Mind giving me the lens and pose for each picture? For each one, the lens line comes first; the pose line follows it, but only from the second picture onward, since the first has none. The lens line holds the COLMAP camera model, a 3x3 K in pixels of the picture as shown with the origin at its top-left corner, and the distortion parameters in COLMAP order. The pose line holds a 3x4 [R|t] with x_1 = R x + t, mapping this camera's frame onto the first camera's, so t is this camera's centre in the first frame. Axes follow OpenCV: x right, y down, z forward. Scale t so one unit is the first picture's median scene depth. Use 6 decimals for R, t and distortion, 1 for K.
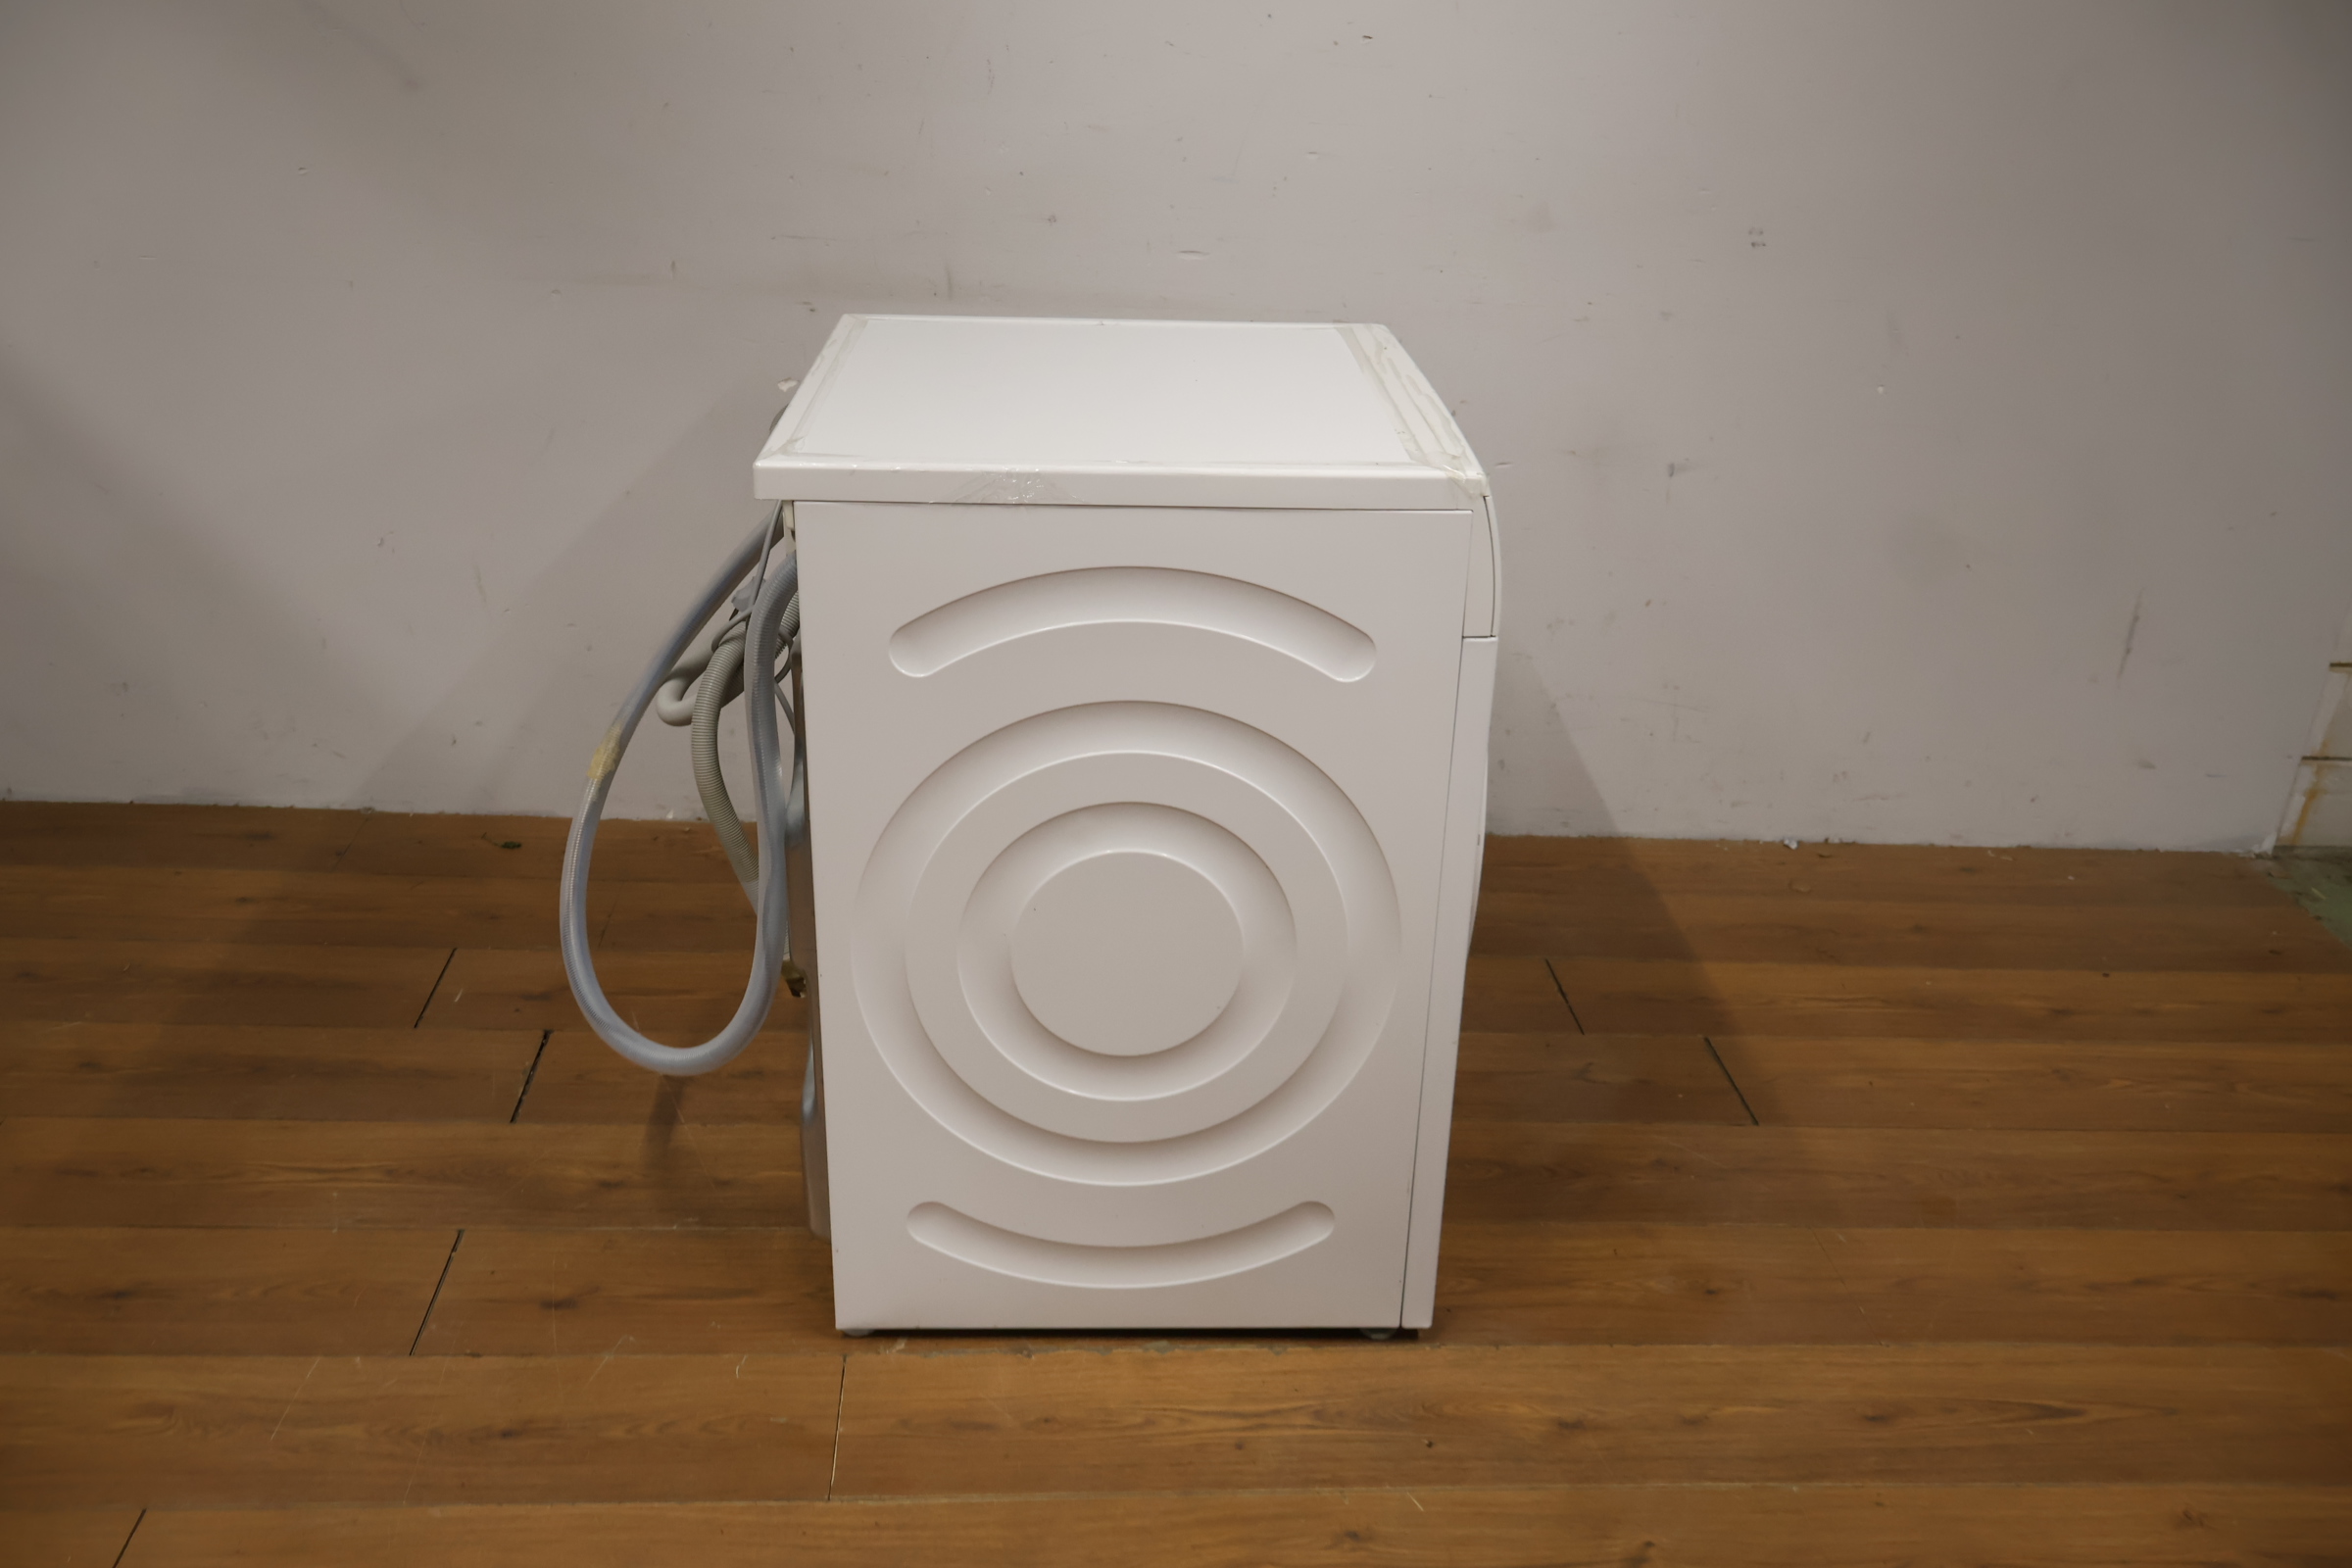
lens RADIAL K [[2022.0, 0, 1190.7], [0, 2022.0, 780.6], [0, 0, 1]] dist [0.001414, 0.000845]
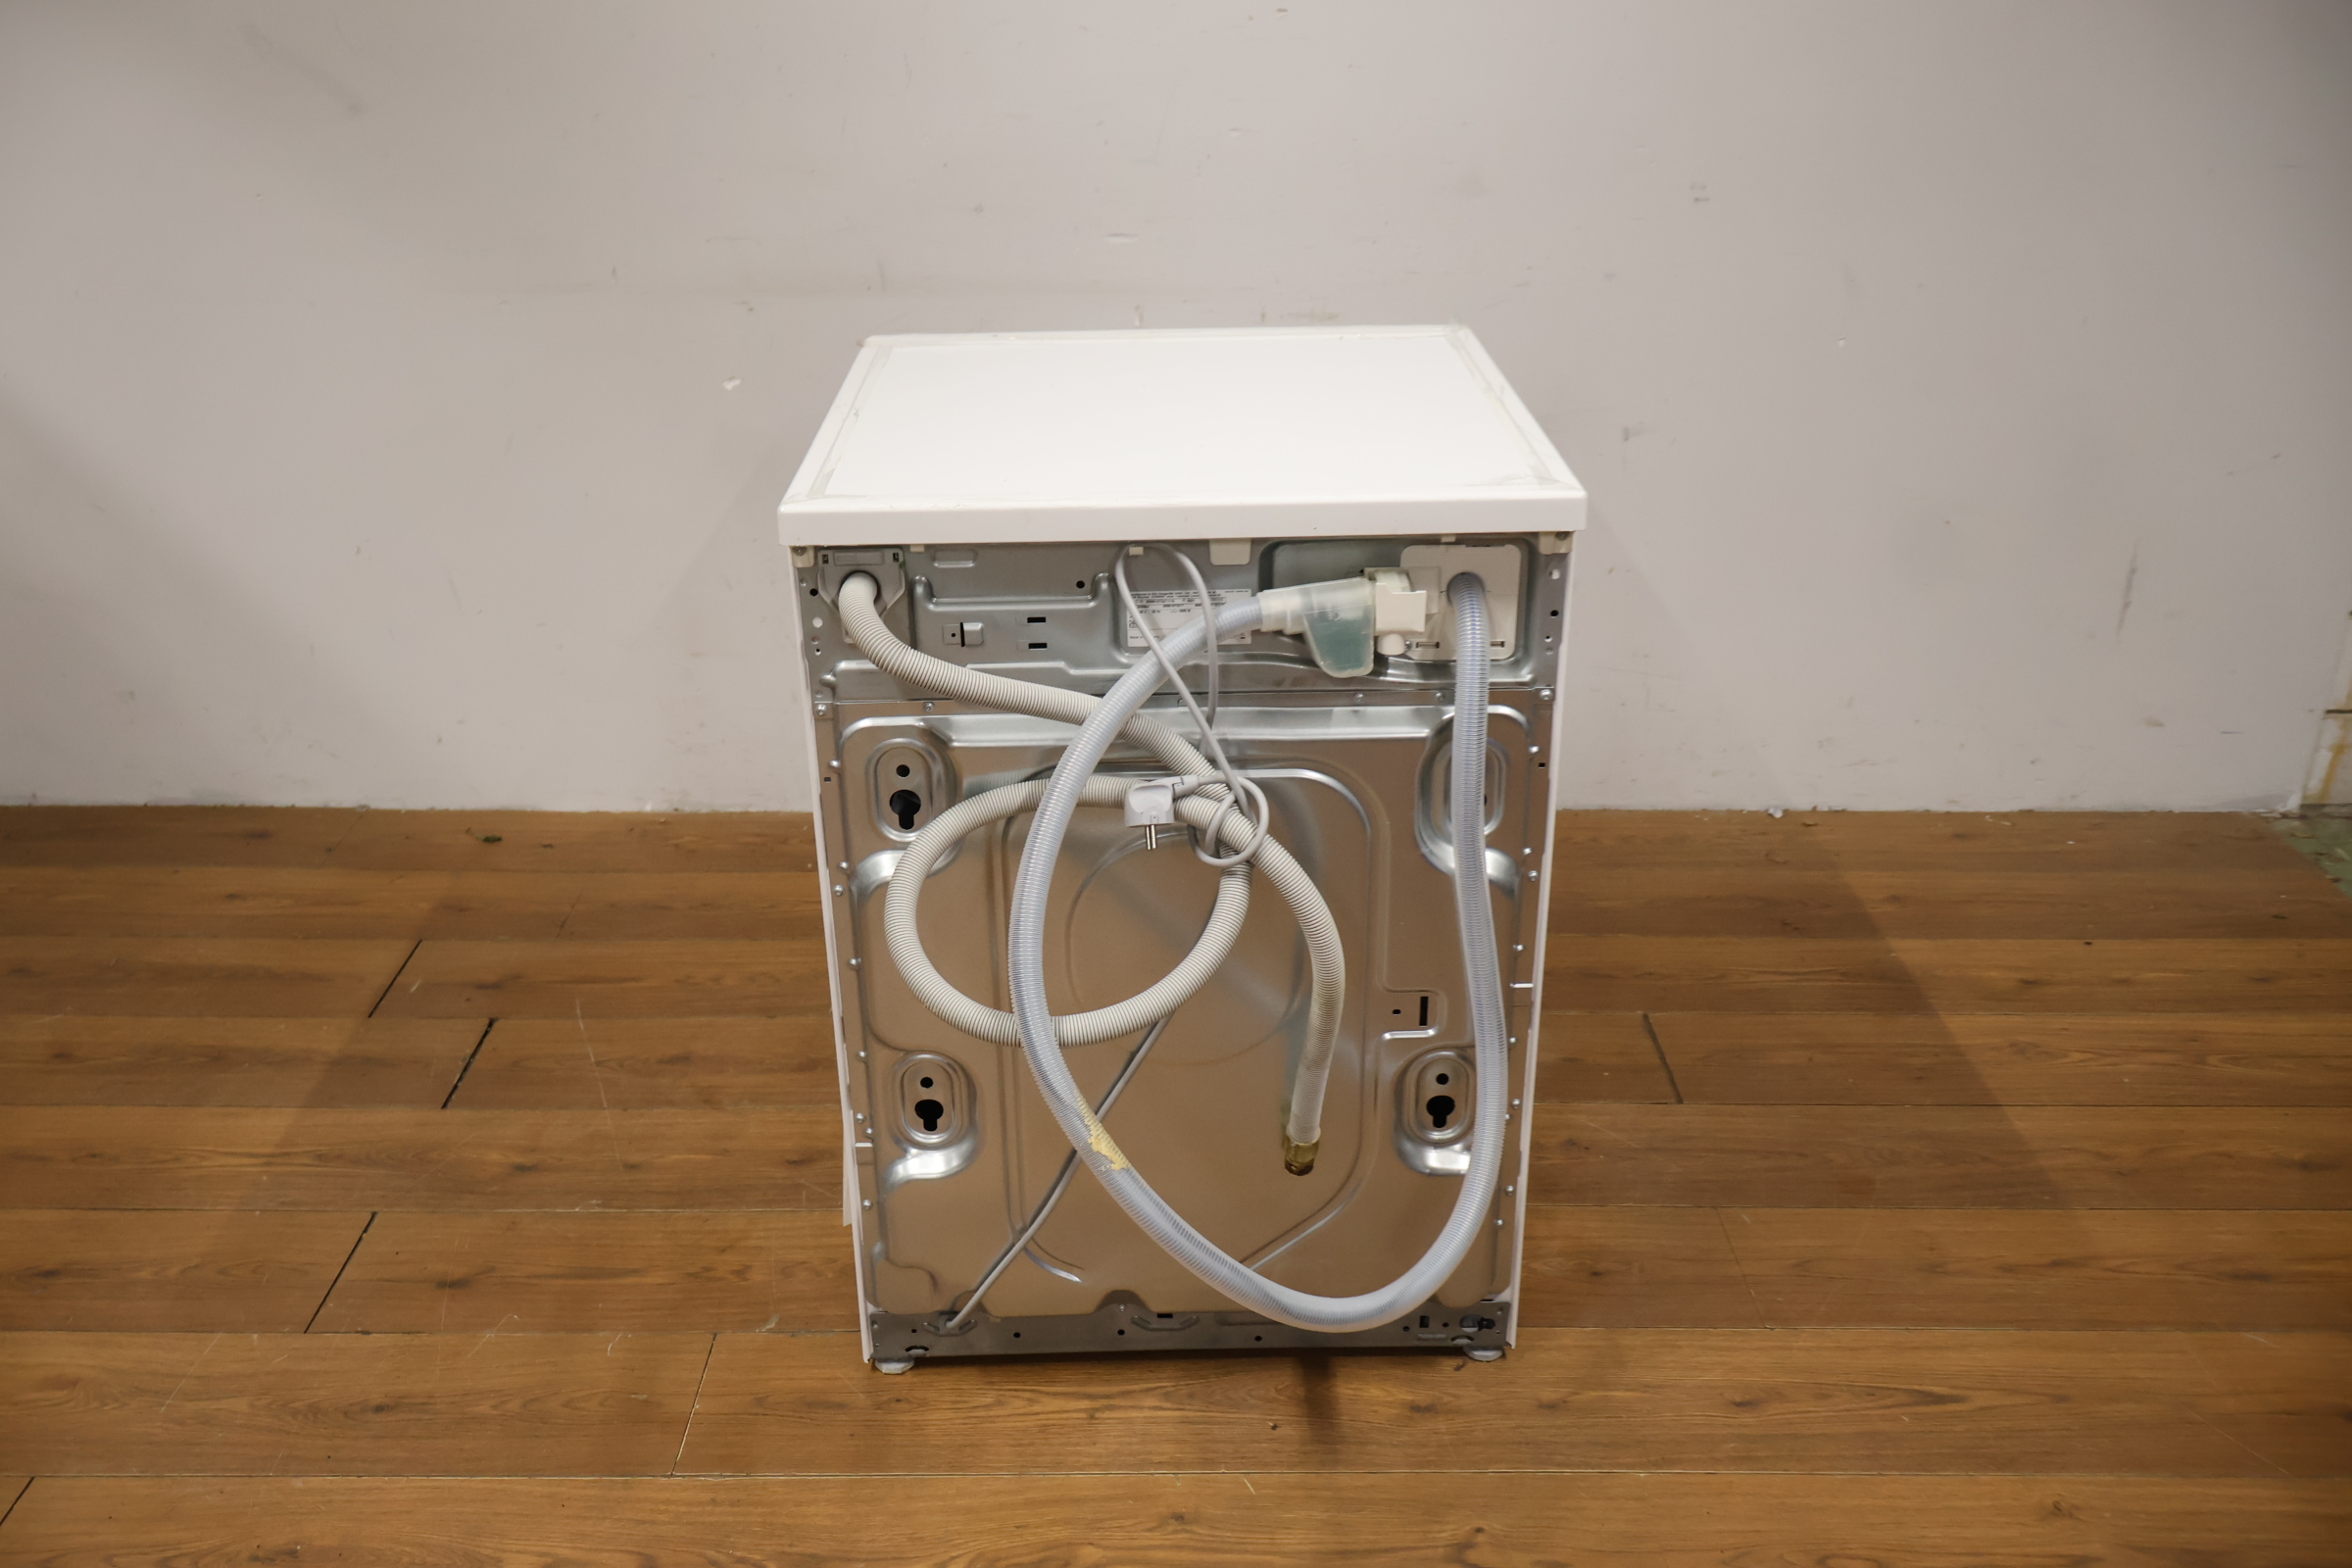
lens RADIAL K [[2018.2, 0, 1173.8], [0, 2018.2, 776.1], [0, 0, 1]] dist [-0.004952, 0.008109]
pose [[0.995433, -0.021083, -0.093103, 0.142166], [0.022092, 0.999708, 0.009826, -0.003410], [0.092869, -0.011838, 0.995608, 0.005875]]
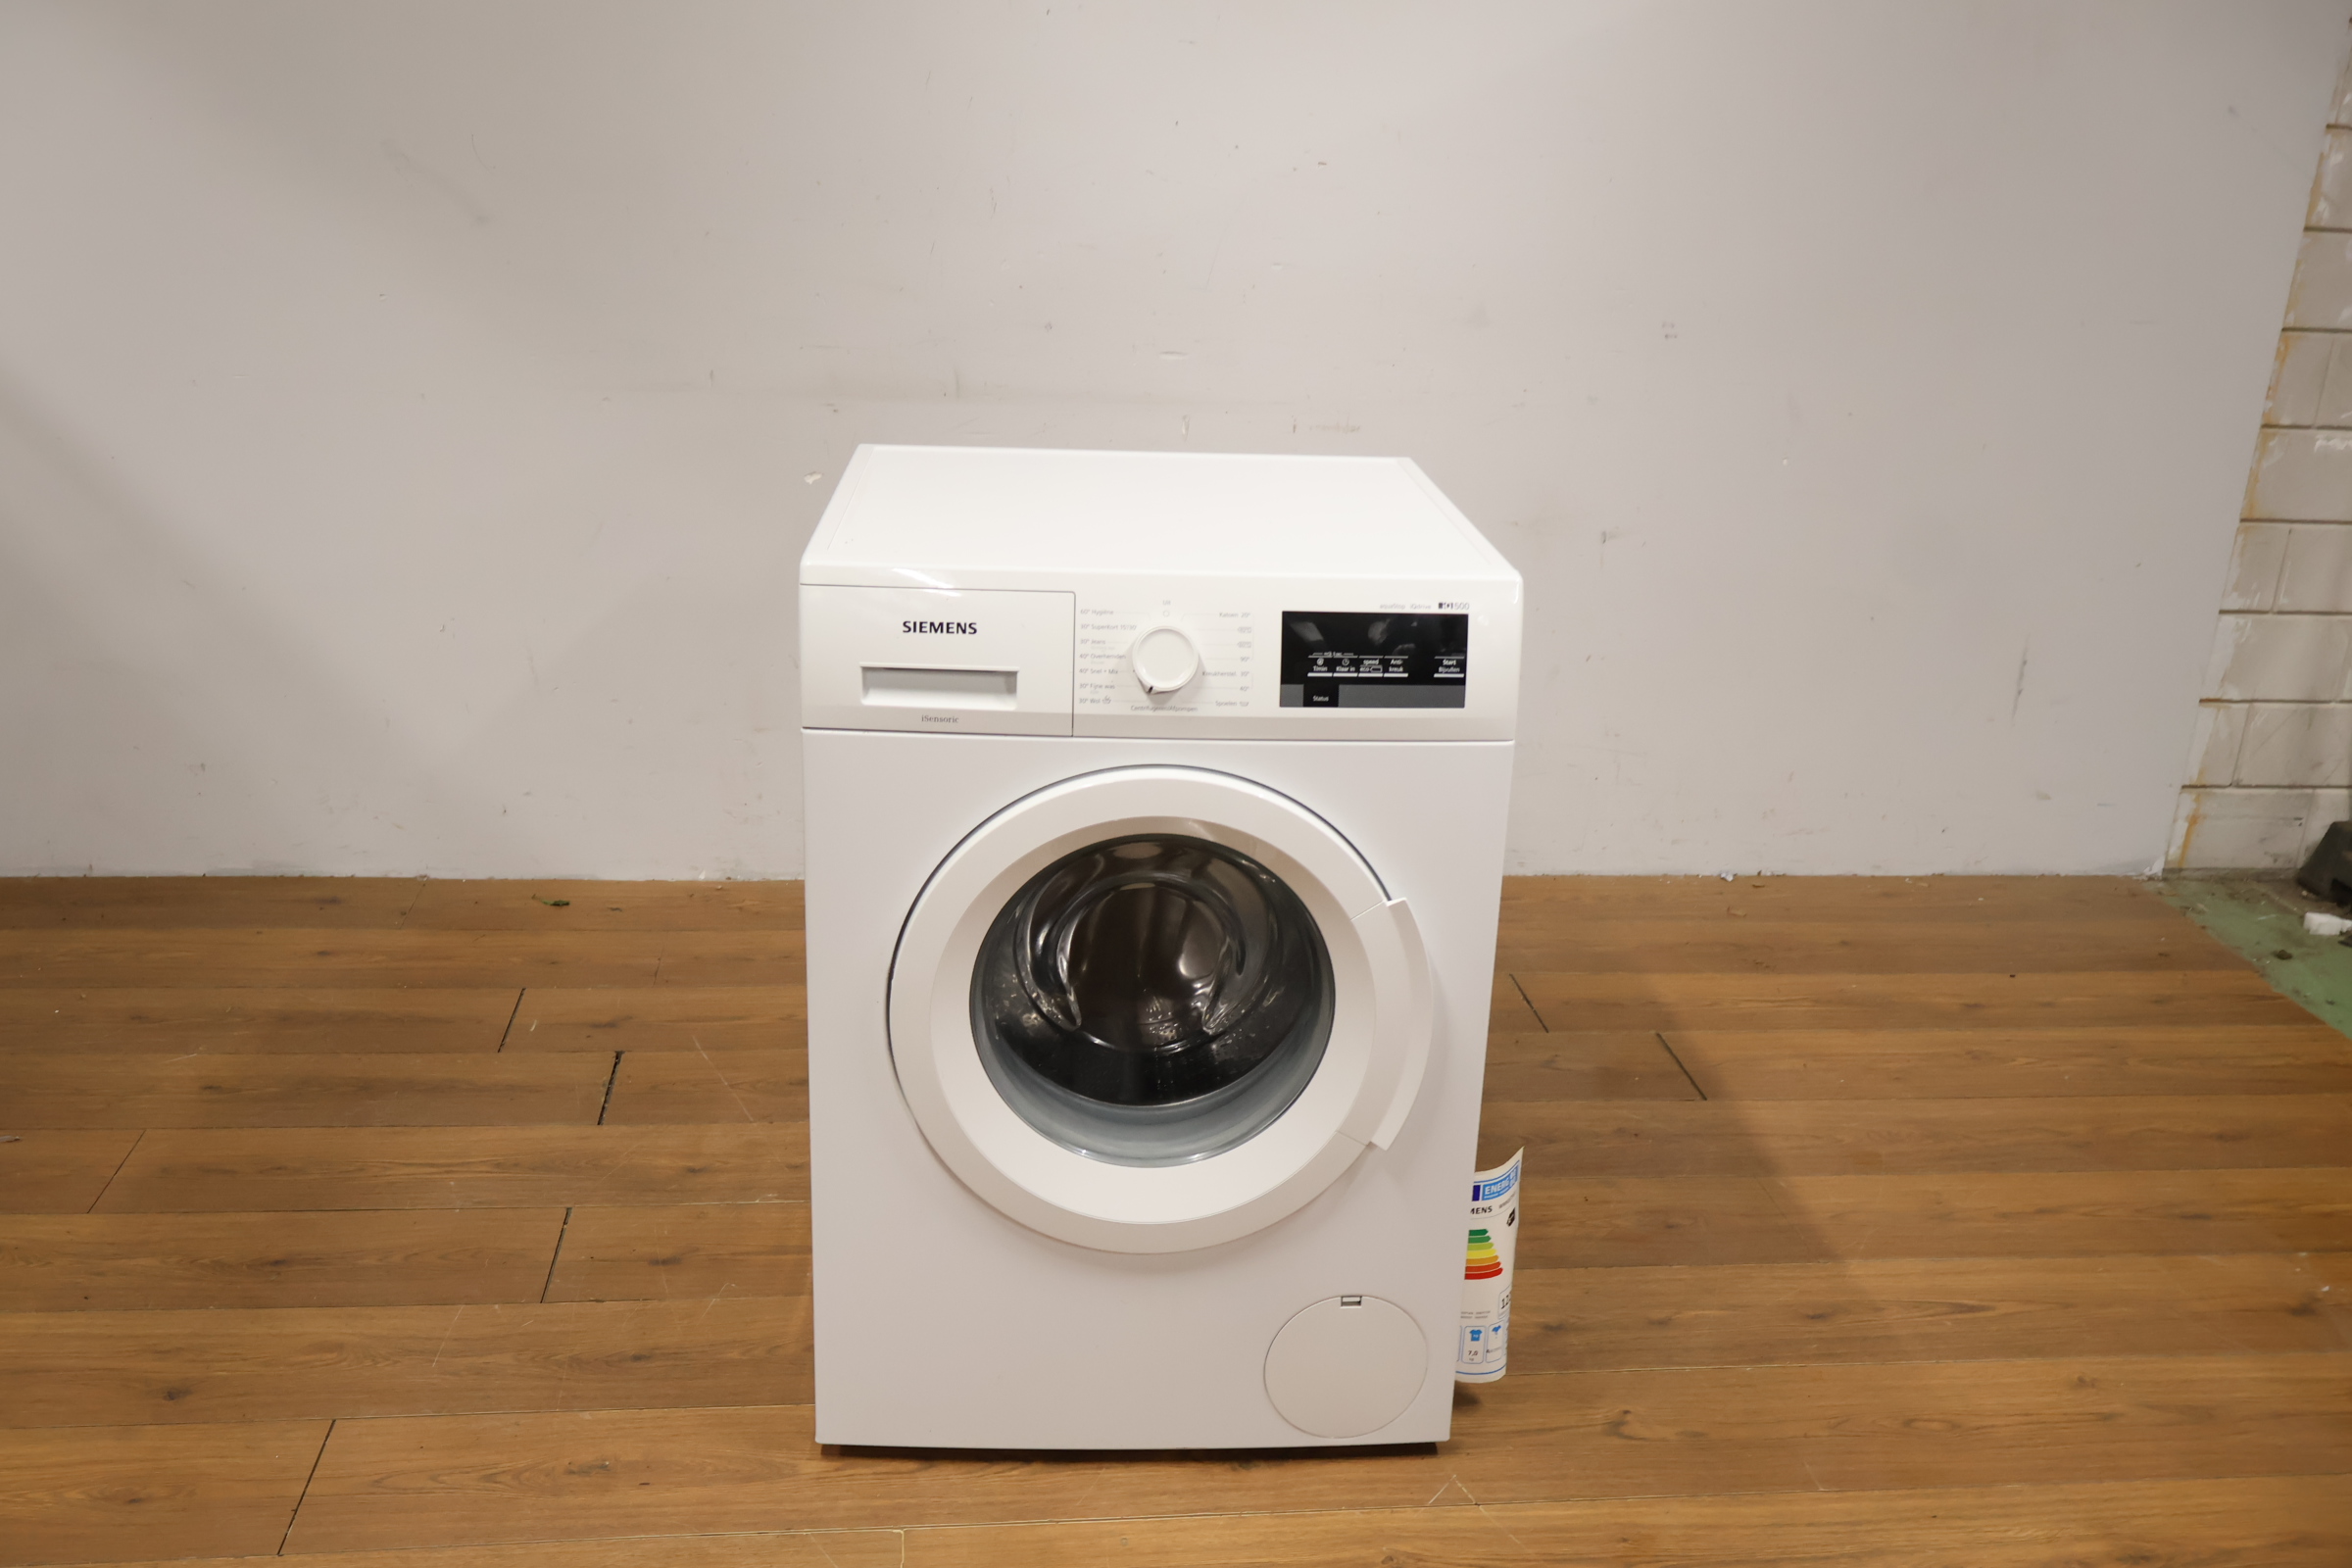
lens RADIAL K [[2099.7, 0, 1183.0], [0, 2099.7, 778.3], [0, 0, 1]] dist [-0.004550, 0.008135]
pose [[0.999099, -0.027781, 0.032079, -0.046807], [0.030038, 0.996941, -0.072155, 0.073846], [-0.029977, 0.073053, 0.996877, -0.183671]]
